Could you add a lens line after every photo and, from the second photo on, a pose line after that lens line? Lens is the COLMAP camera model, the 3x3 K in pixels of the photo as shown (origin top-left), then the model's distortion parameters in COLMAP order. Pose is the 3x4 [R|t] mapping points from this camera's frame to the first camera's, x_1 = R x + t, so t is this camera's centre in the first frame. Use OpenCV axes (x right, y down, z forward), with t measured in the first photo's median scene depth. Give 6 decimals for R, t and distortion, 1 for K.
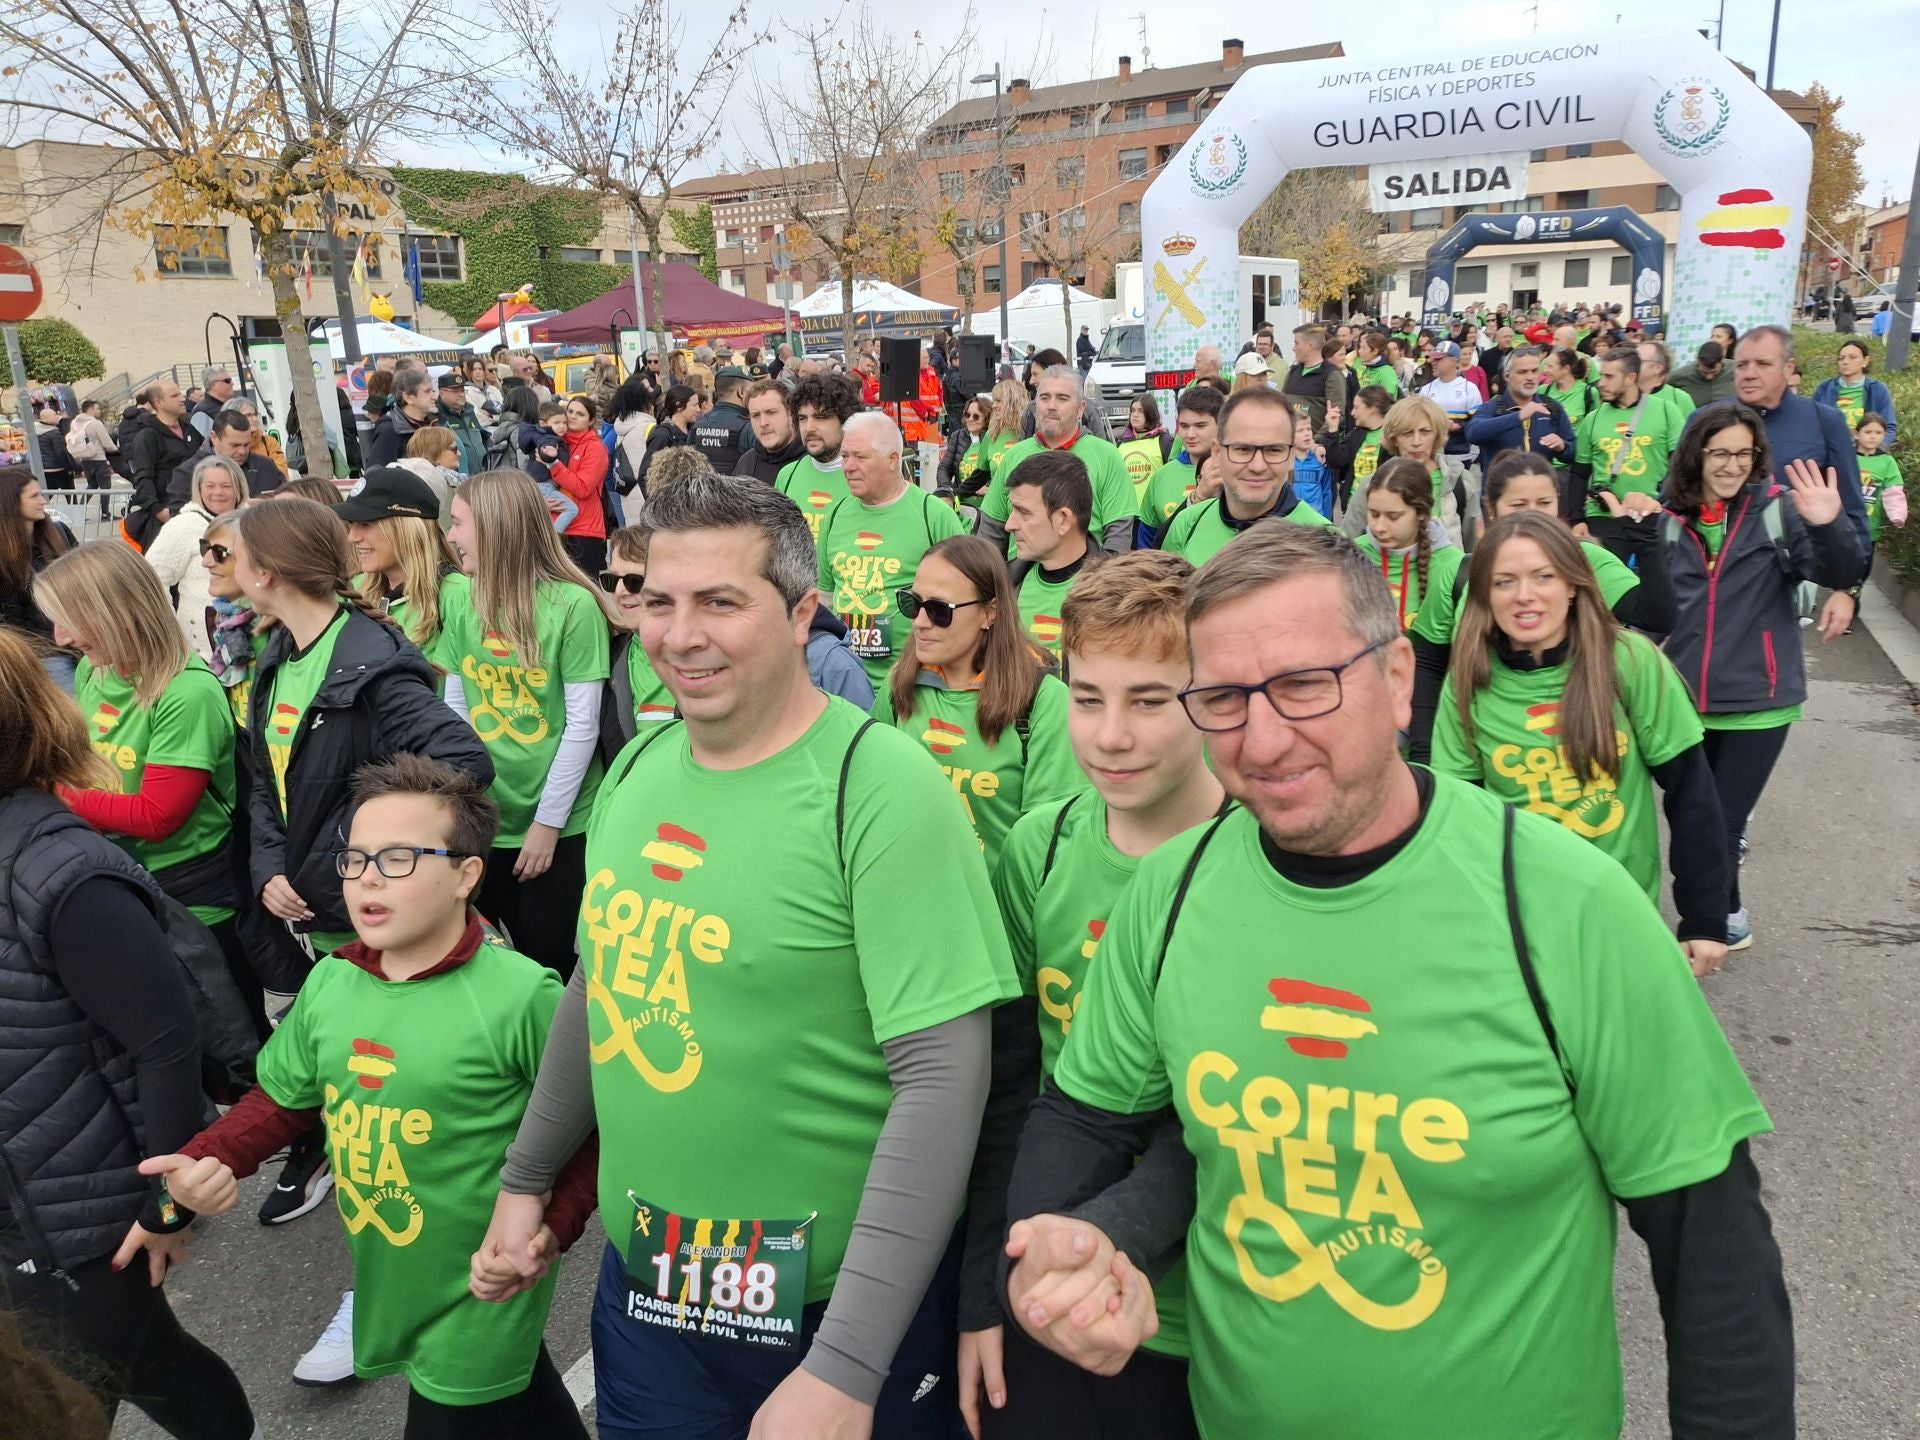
lens RADIAL K [[1403.6, 0, 975.4], [0, 1403.6, 725.2], [0, 0, 1]] dist [0.016769, -0.038870]
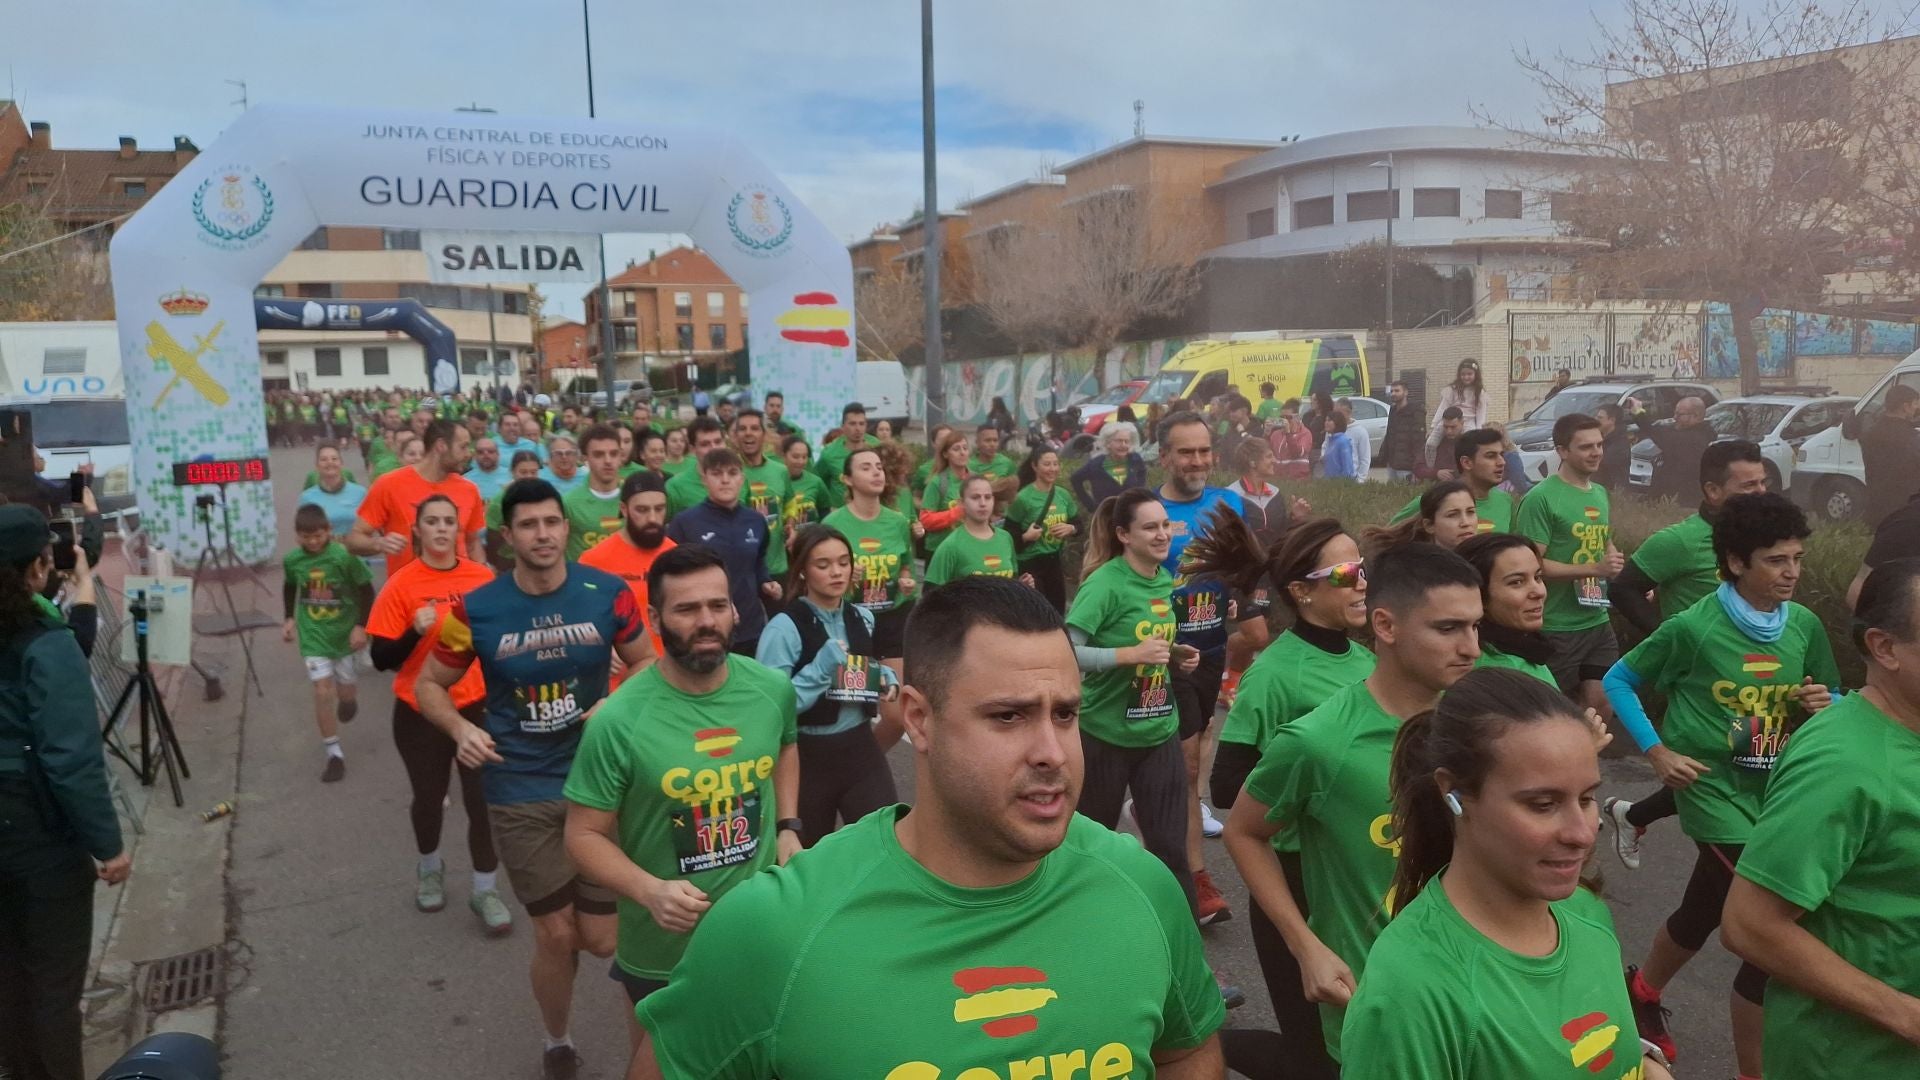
lens RADIAL K [[1415.7, 0, 981.4], [0, 1415.7, 545.2], [0, 0, 1]] dist [0.010867, -0.061776]
pose [[0.643669, -0.053837, 0.763408, -0.173100], [0.194052, 0.976404, -0.094758, -0.060700], [-0.740293, 0.209134, 0.638928, 0.232107]]
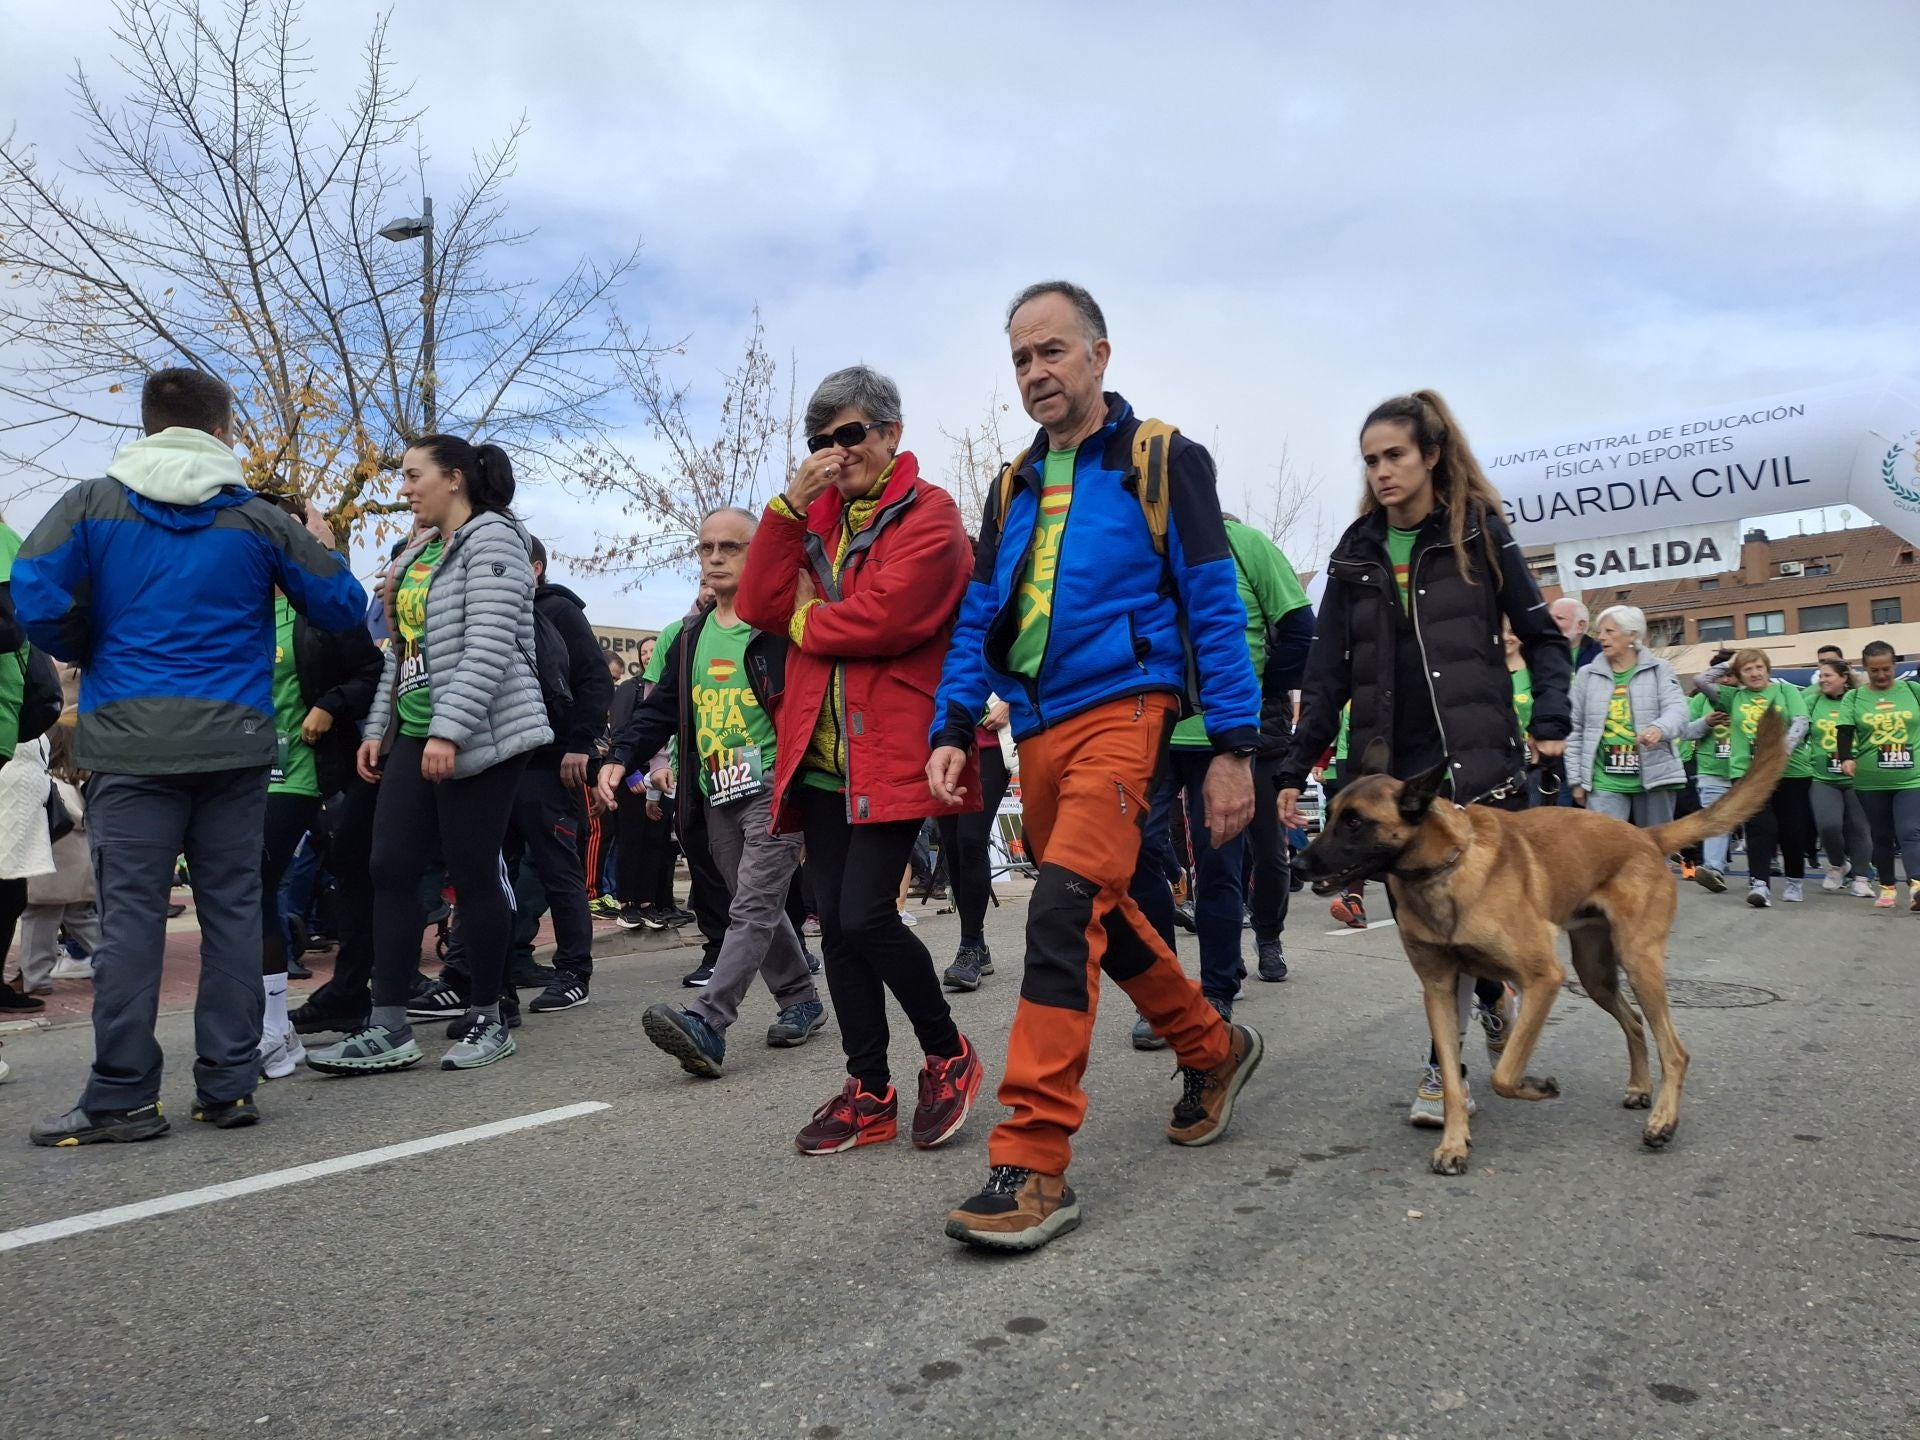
lens RADIAL K [[1403.6, 0, 948.5], [0, 1403.6, 722.6], [0, 0, 1]] dist [0.016769, -0.038870]
pose [[0.975277, 0.008912, -0.220804, 0.096786], [-0.080926, 0.944179, -0.319337, 0.039672], [0.205633, 0.329311, 0.921558, 0.106319]]
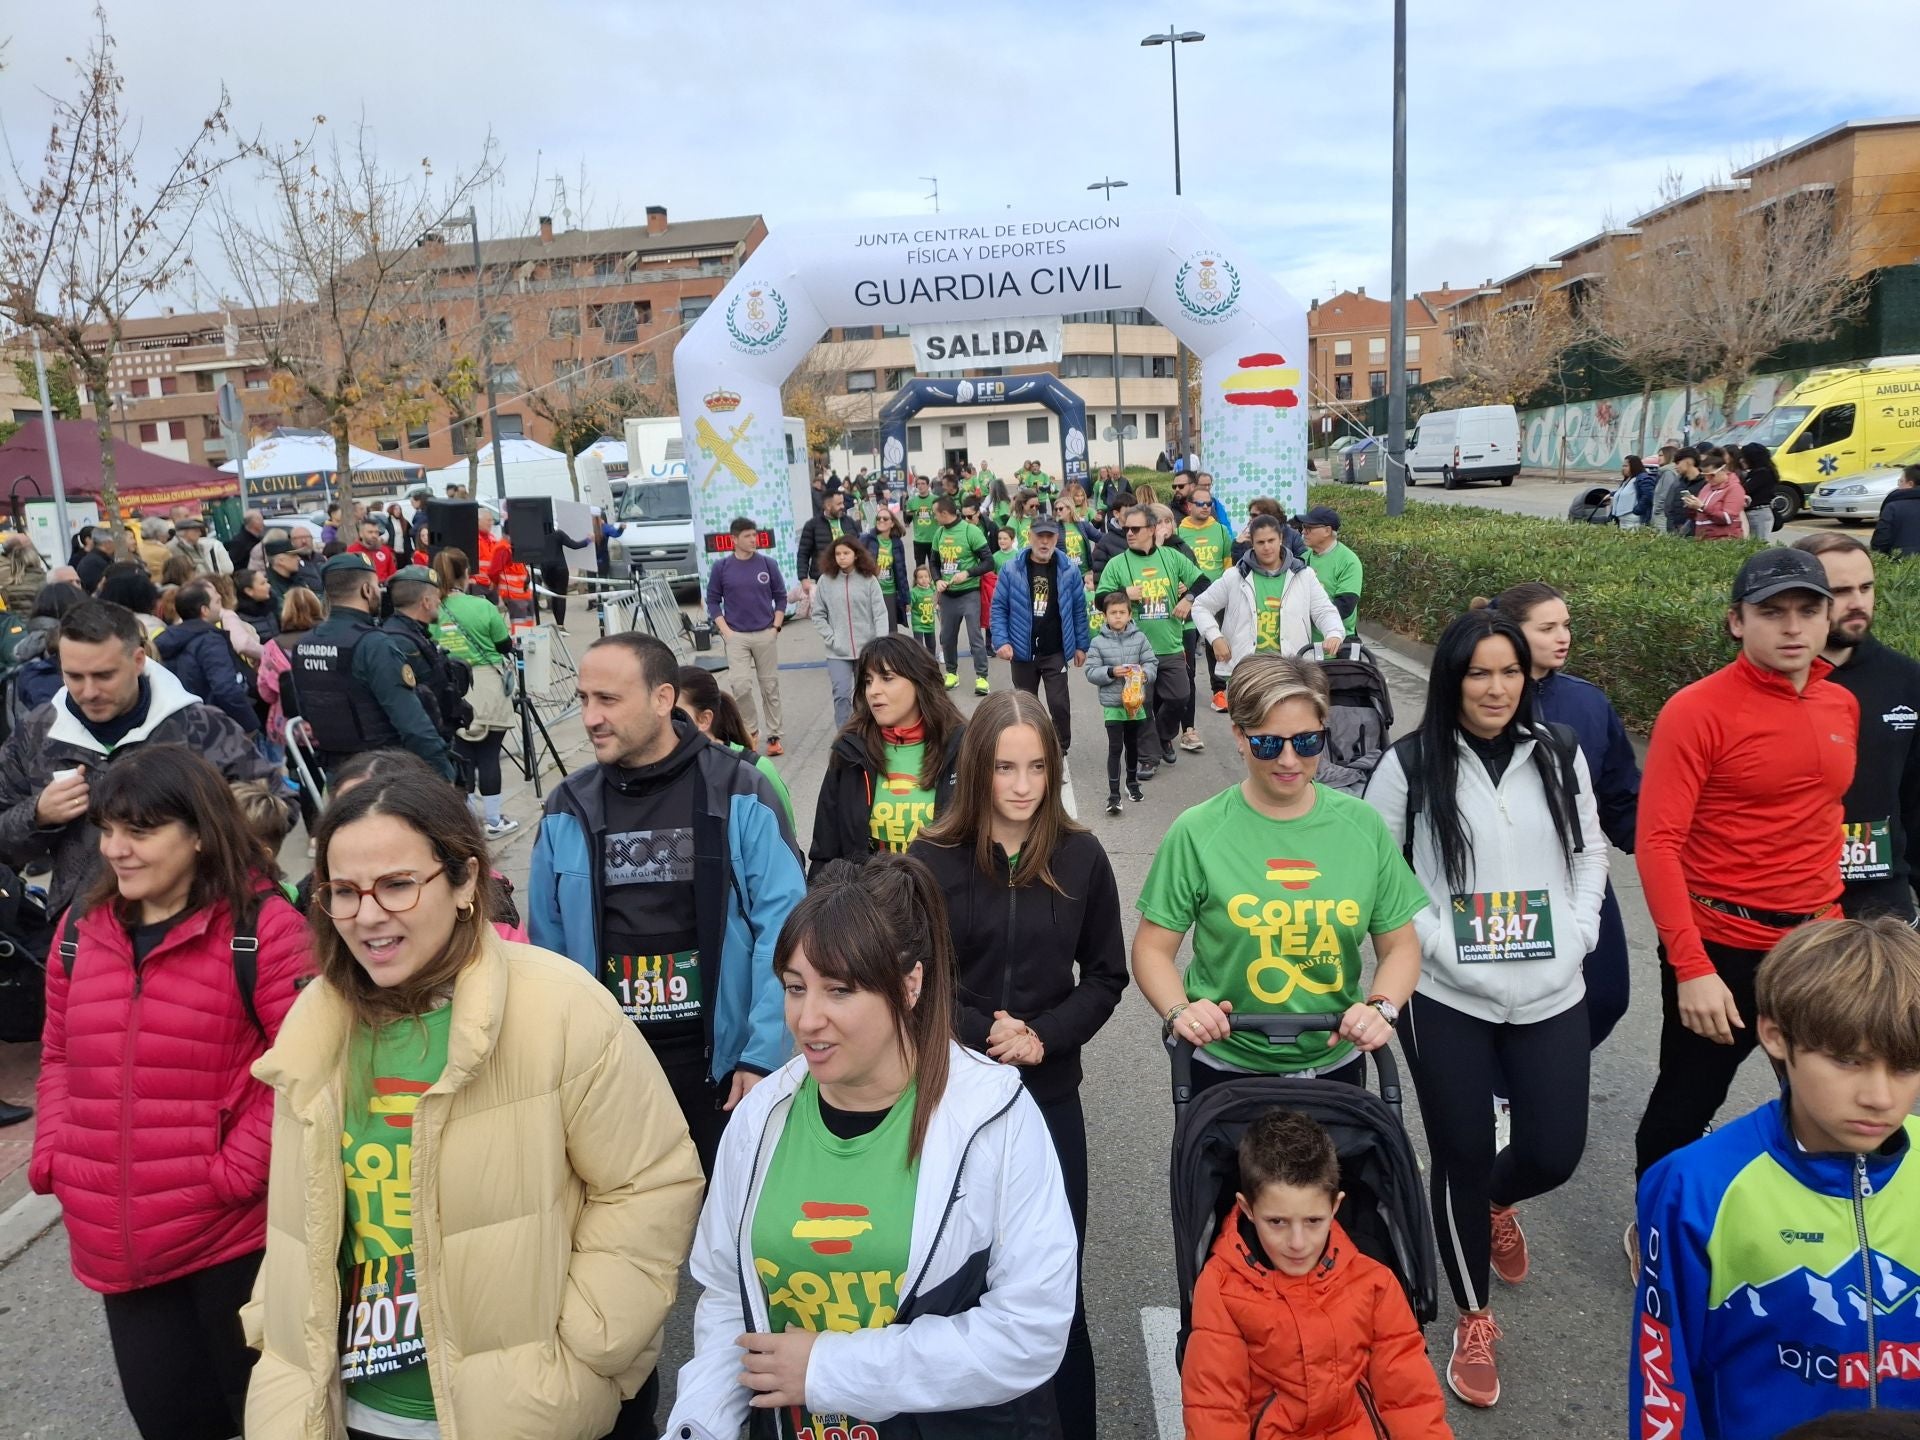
lens RADIAL K [[1403.6, 0, 977.4], [0, 1403.6, 741.5], [0, 0, 1]] dist [0.016769, -0.038870]
pose [[0.923262, -0.082644, 0.375176, -0.071977], [0.117564, 0.990515, -0.071120, -0.031695], [-0.365740, 0.109770, 0.924221, 0.100438]]
